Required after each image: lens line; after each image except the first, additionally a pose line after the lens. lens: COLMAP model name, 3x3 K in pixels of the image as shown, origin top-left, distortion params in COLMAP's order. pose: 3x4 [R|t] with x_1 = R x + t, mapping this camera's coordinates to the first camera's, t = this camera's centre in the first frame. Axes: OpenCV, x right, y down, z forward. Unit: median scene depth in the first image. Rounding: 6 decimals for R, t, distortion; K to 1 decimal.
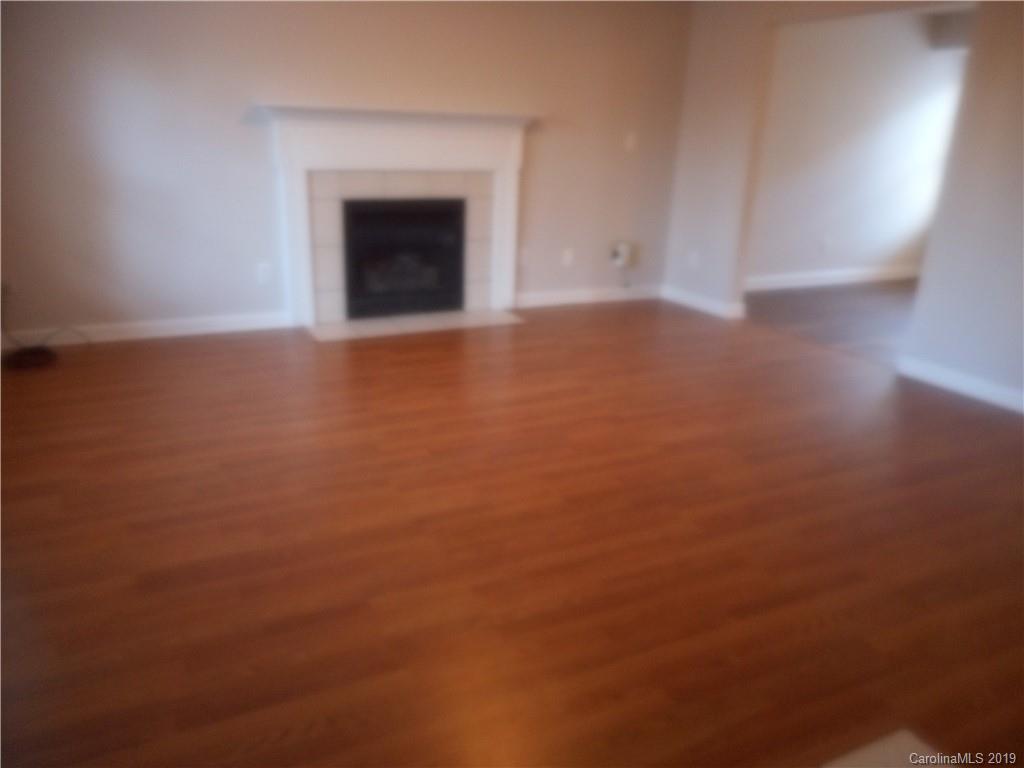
lens RADIAL K [[771.4, 0, 512.0], [0, 771.4, 384.0], [0, 0, 1]] dist [-0.005324, 0.003023]
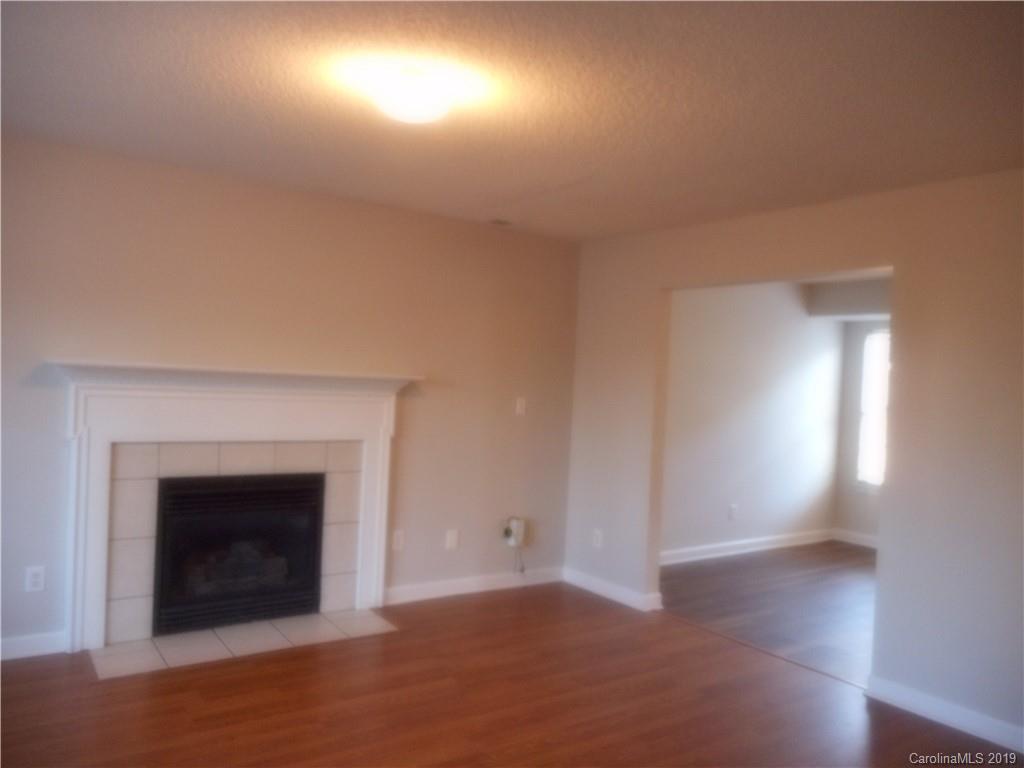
lens RADIAL K [[772.3, 0, 512.0], [0, 772.3, 384.0], [0, 0, 1]] dist [0.040662, 0.002267]
pose [[0.987436, 0.009859, 0.157714, 0.004046], [0.039180, 0.951613, -0.304792, -0.070537], [-0.153087, 0.307142, 0.939270, 0.167423]]
